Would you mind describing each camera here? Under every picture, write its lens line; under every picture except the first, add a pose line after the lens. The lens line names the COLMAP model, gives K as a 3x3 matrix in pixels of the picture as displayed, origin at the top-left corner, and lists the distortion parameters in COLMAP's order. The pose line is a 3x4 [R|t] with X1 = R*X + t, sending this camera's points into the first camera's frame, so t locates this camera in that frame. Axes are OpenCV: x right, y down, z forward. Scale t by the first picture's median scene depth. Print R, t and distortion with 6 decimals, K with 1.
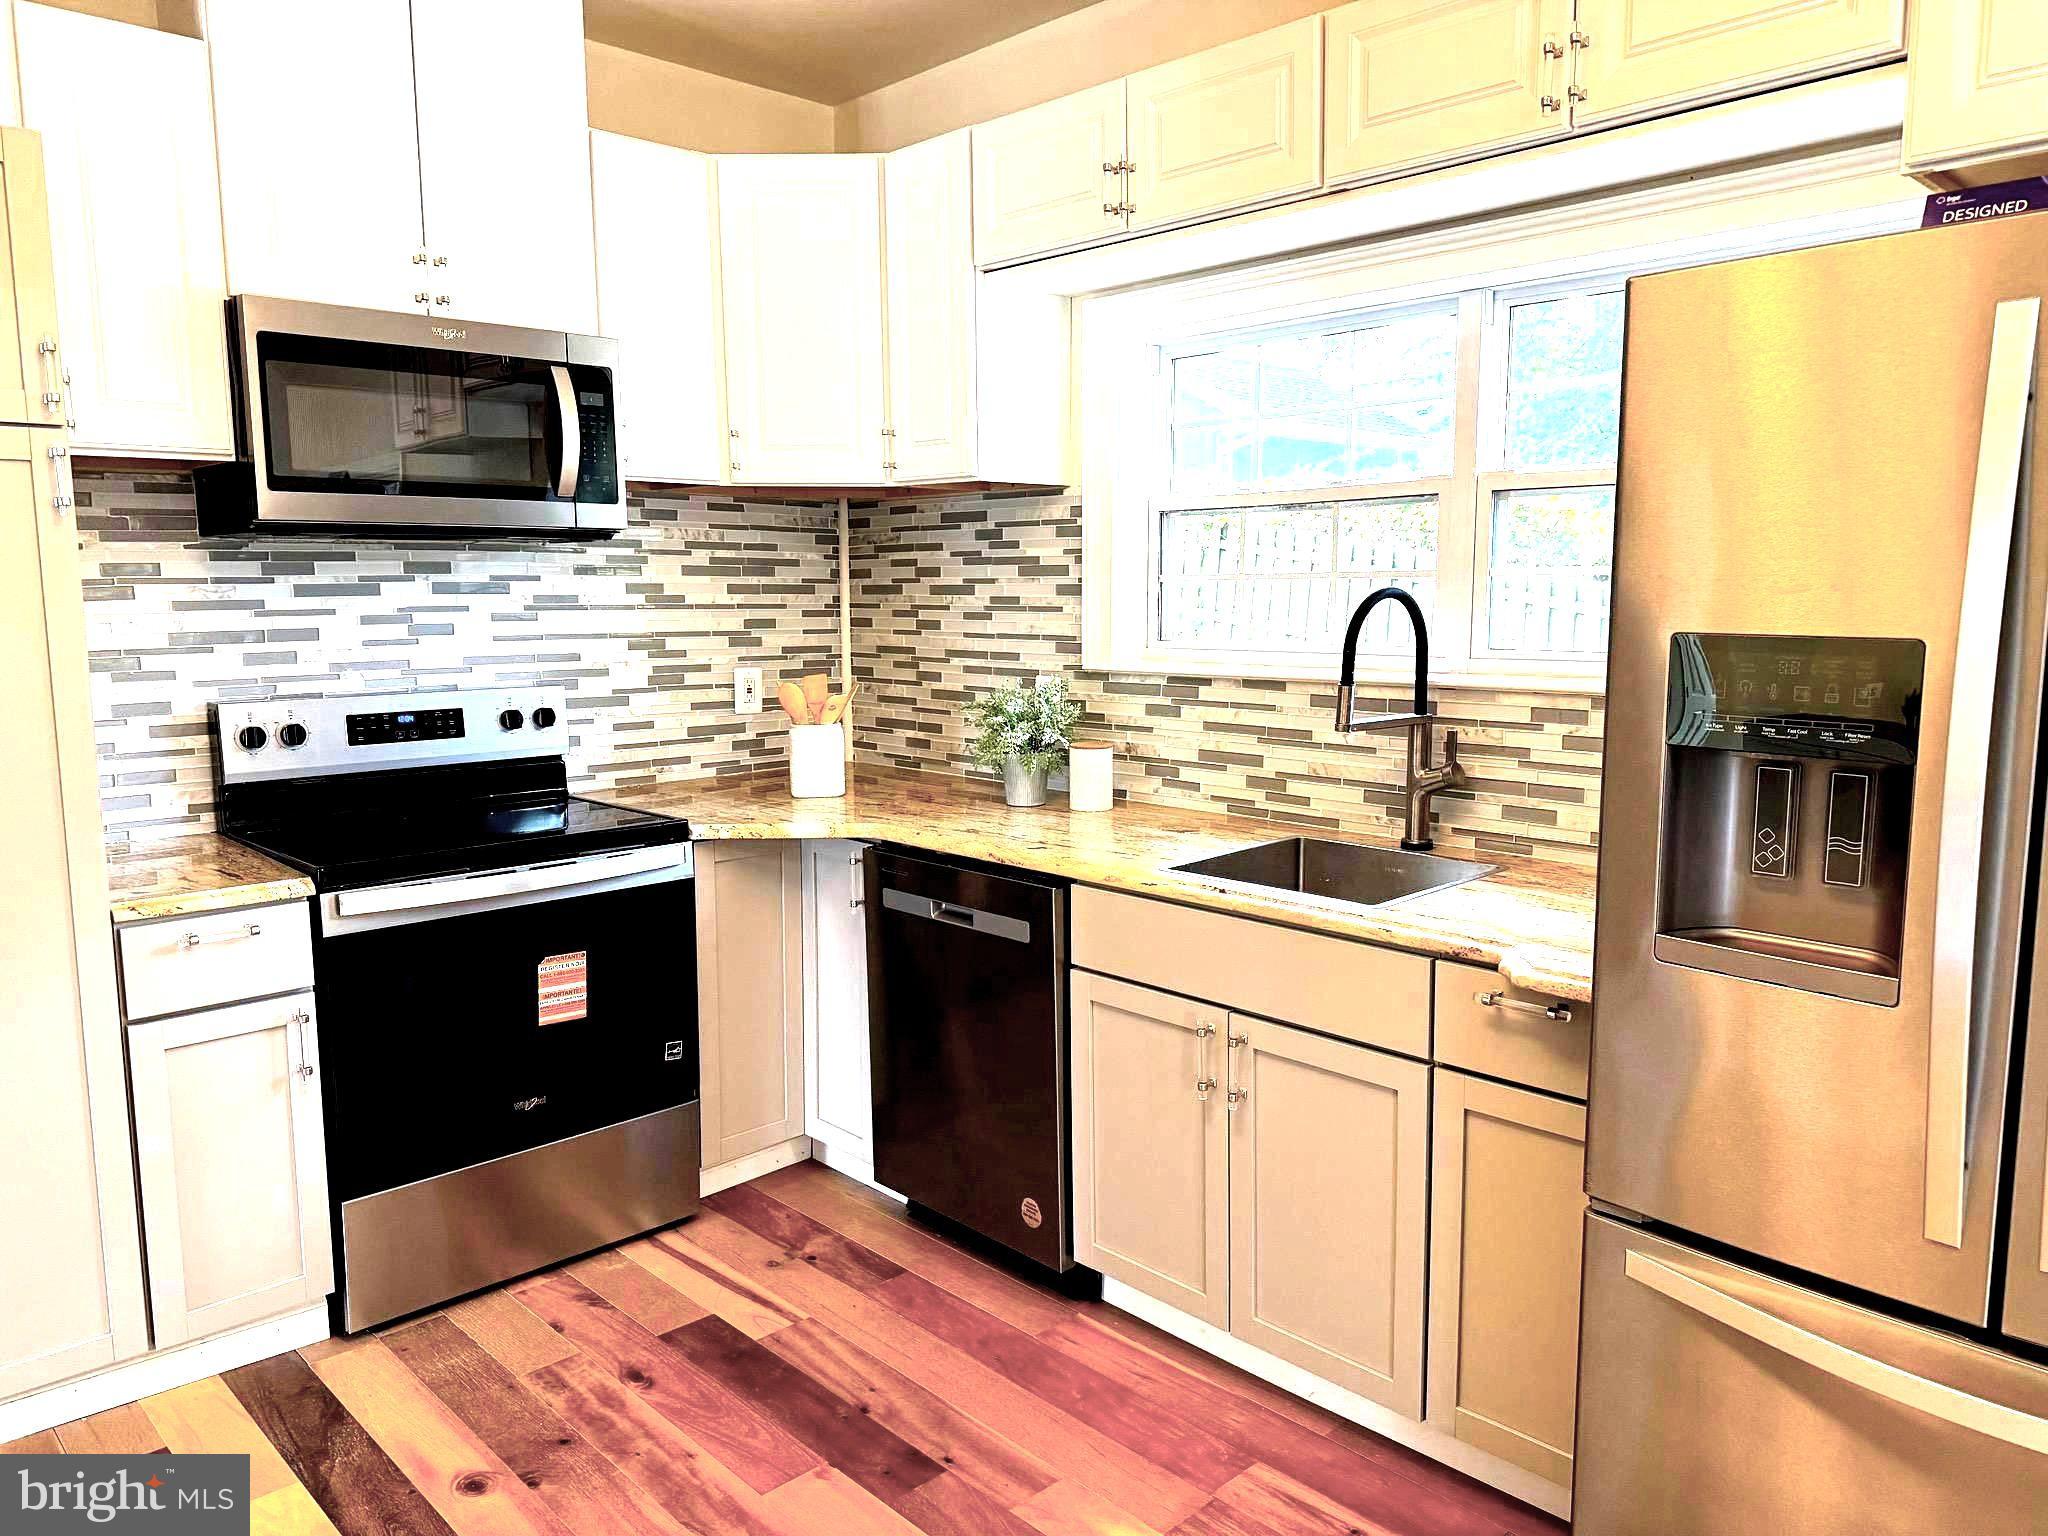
lens RADIAL K [[1439.2, 0, 1024.0], [0, 1439.2, 768.0], [0, 0, 1]] dist [0.000727, -0.000391]
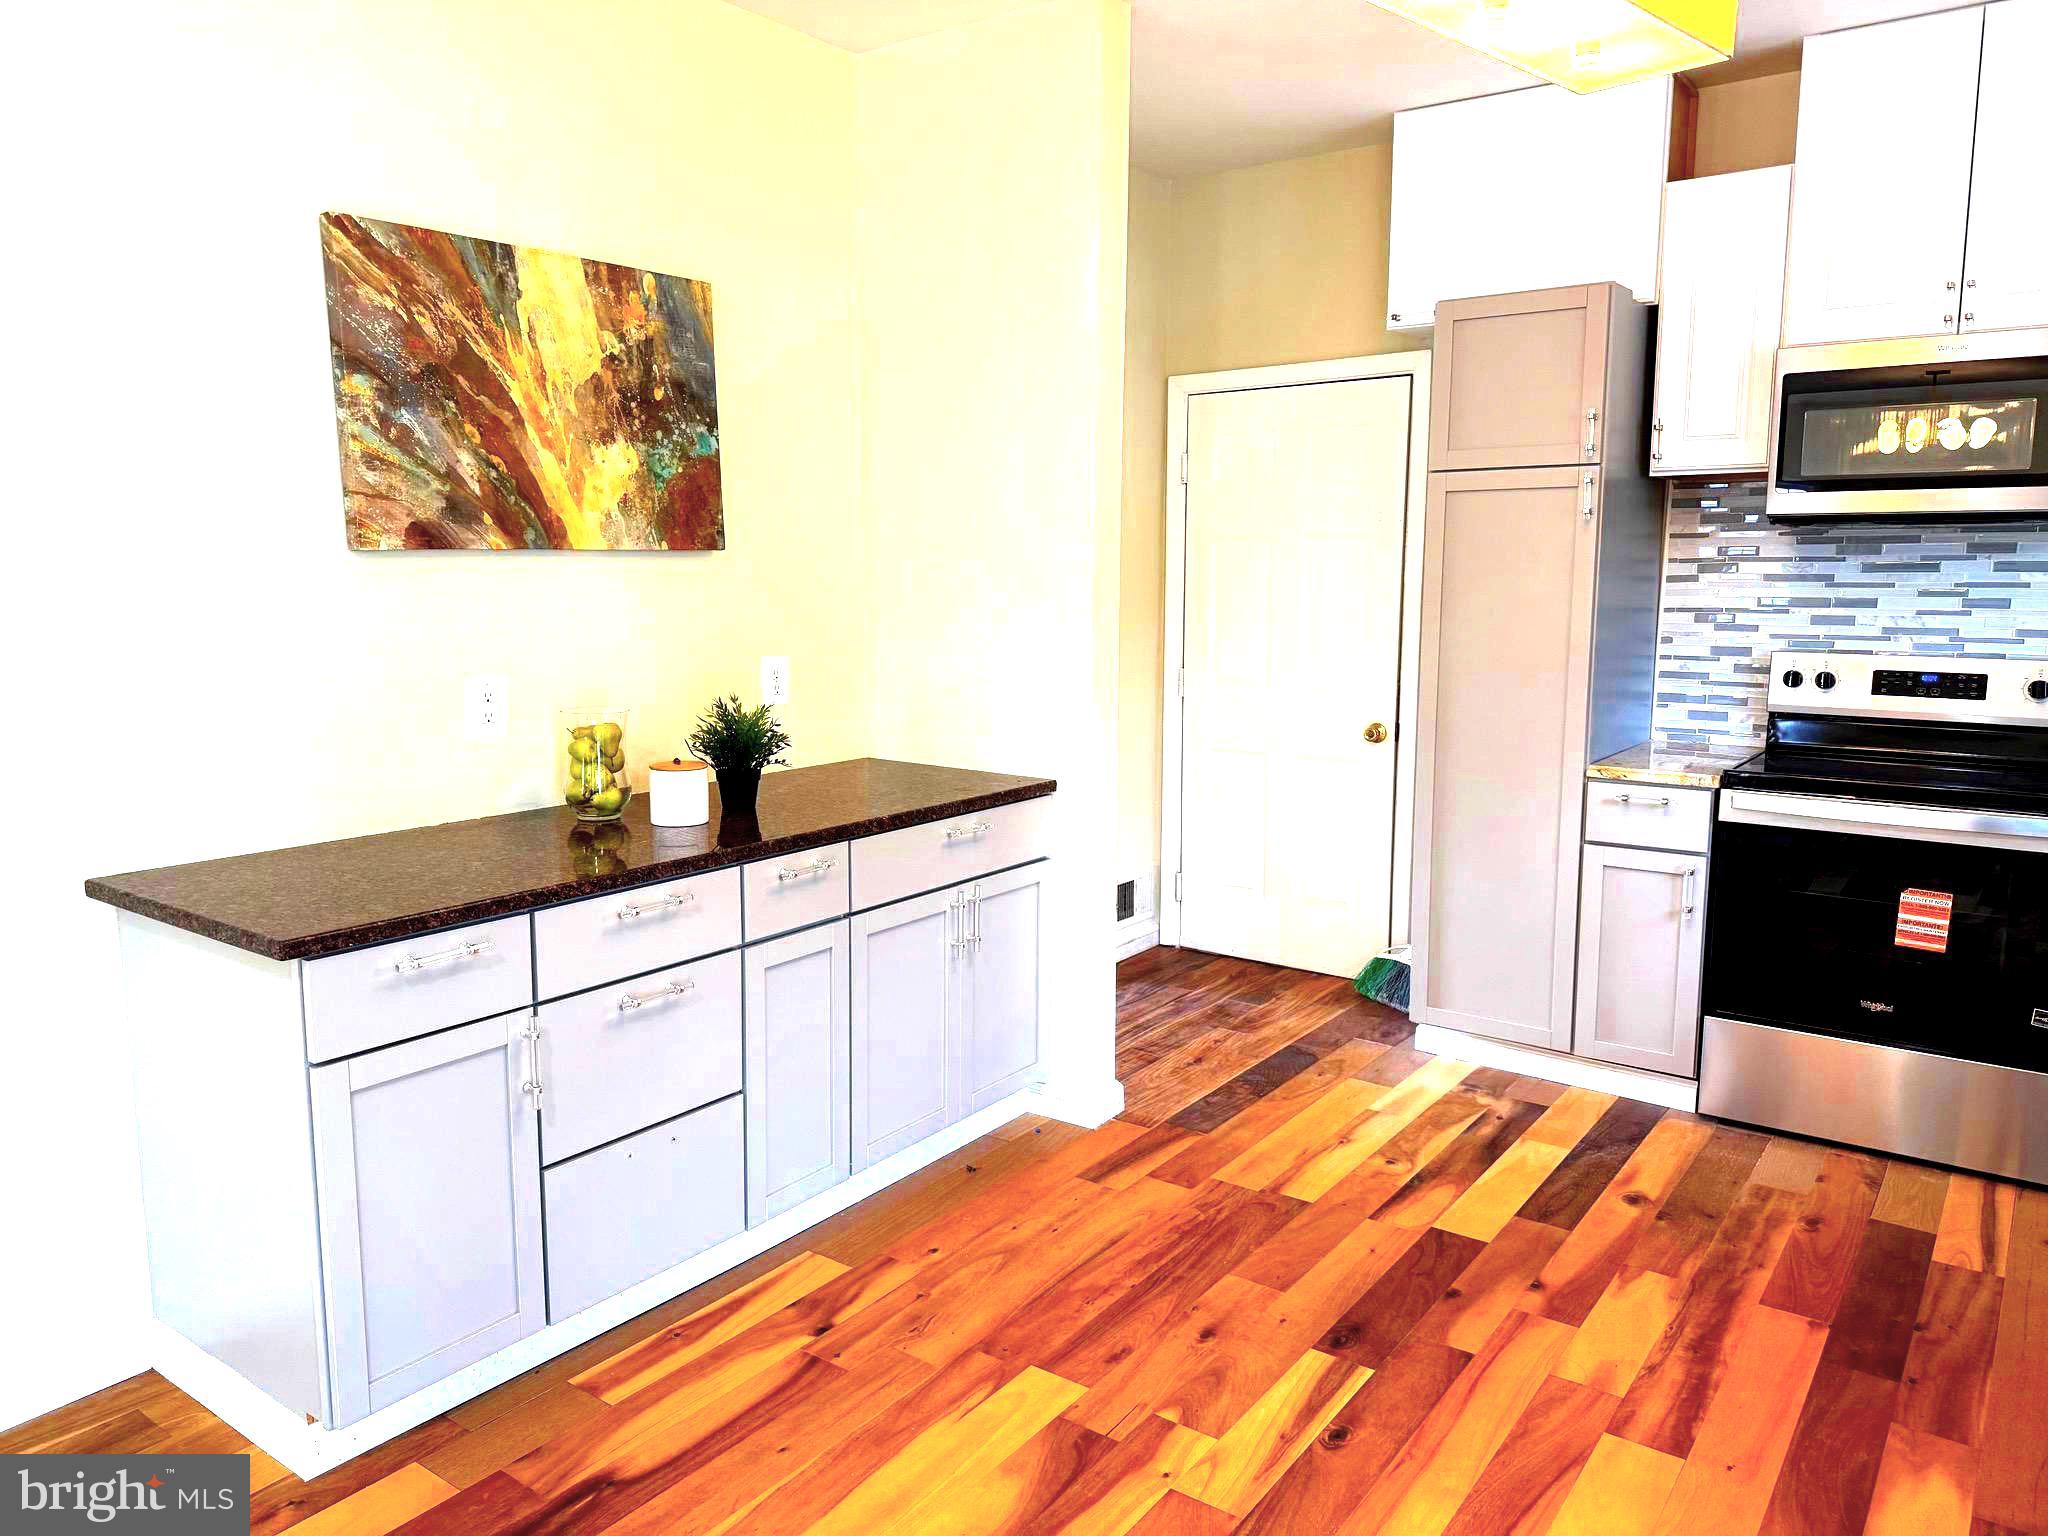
lens RADIAL K [[1447.4, 0, 1024.0], [0, 1447.4, 768.0], [0, 0, 1]] dist [0.008211, -0.004186]
pose [[0.169577, 0.146715, -0.974535, 0.645748], [-0.126211, 0.983947, 0.126171, -0.019789], [0.977402, 0.101601, 0.185372, 0.077254]]
